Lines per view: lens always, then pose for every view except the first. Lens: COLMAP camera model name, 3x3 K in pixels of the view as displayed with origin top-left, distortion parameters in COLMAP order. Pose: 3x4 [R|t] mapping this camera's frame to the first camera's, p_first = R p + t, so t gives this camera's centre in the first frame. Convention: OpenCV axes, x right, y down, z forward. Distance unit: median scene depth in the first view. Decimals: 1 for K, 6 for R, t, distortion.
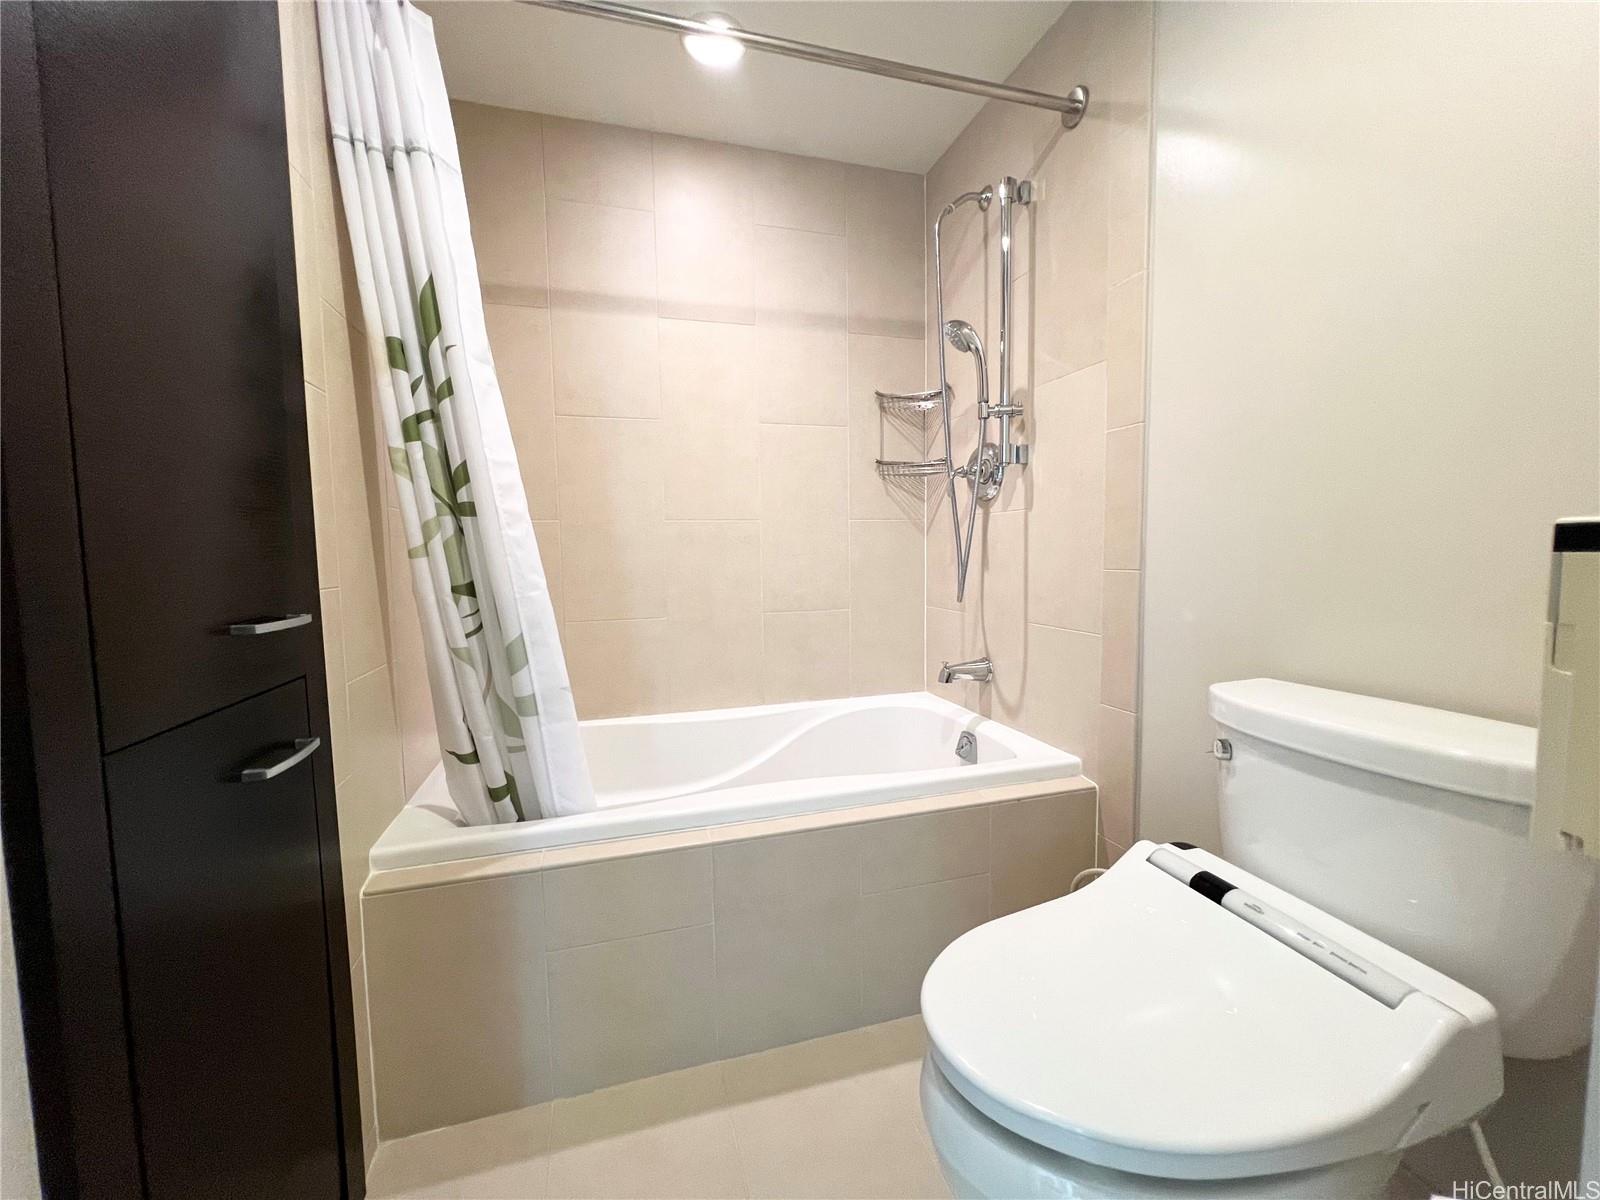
lens RADIAL K [[641.6, 0, 792.8], [0, 641.6, 597.7], [0, 0, 1]] dist [-0.000884, -0.000064]
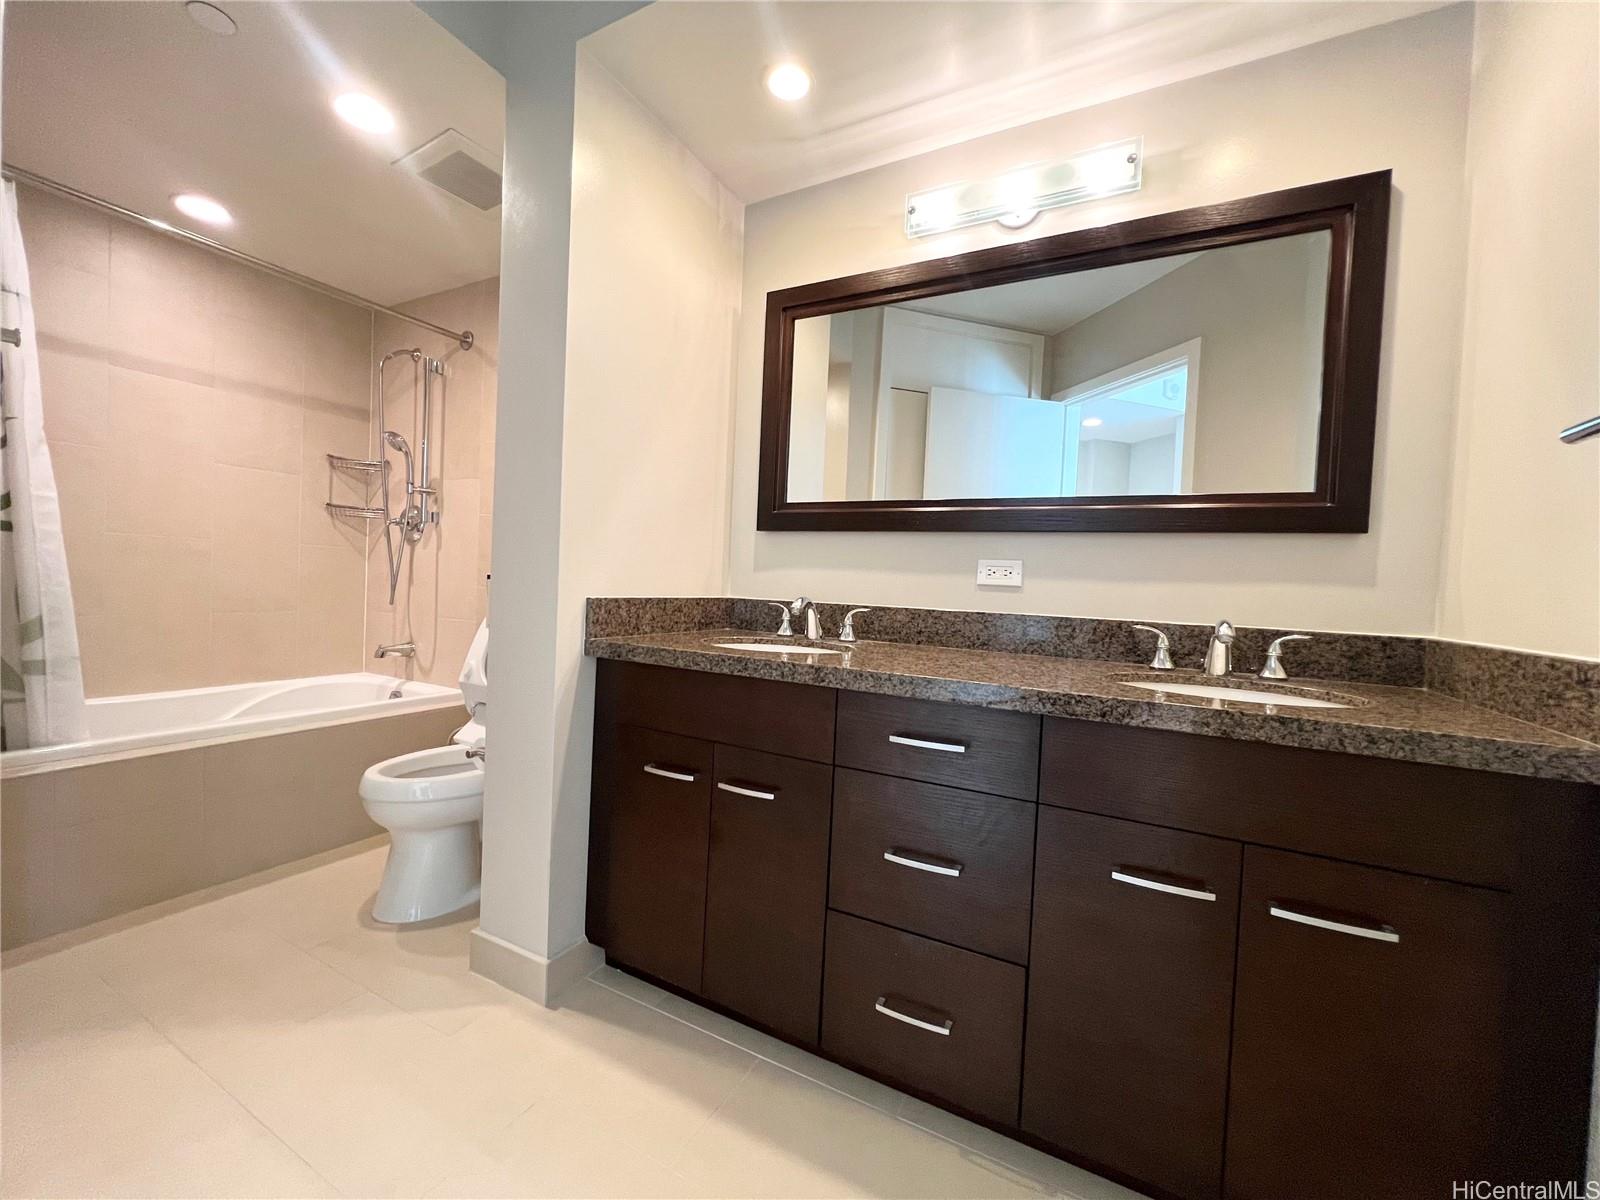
lens RADIAL K [[641.6, 0, 795.6], [0, 641.6, 593.8], [0, 0, 1]] dist [-0.000884, -0.000064]
pose [[0.697077, 0.027384, 0.716473, -0.171202], [-0.003219, 0.999380, -0.035064, 0.031475], [-0.716989, 0.022136, 0.696733, -0.785782]]
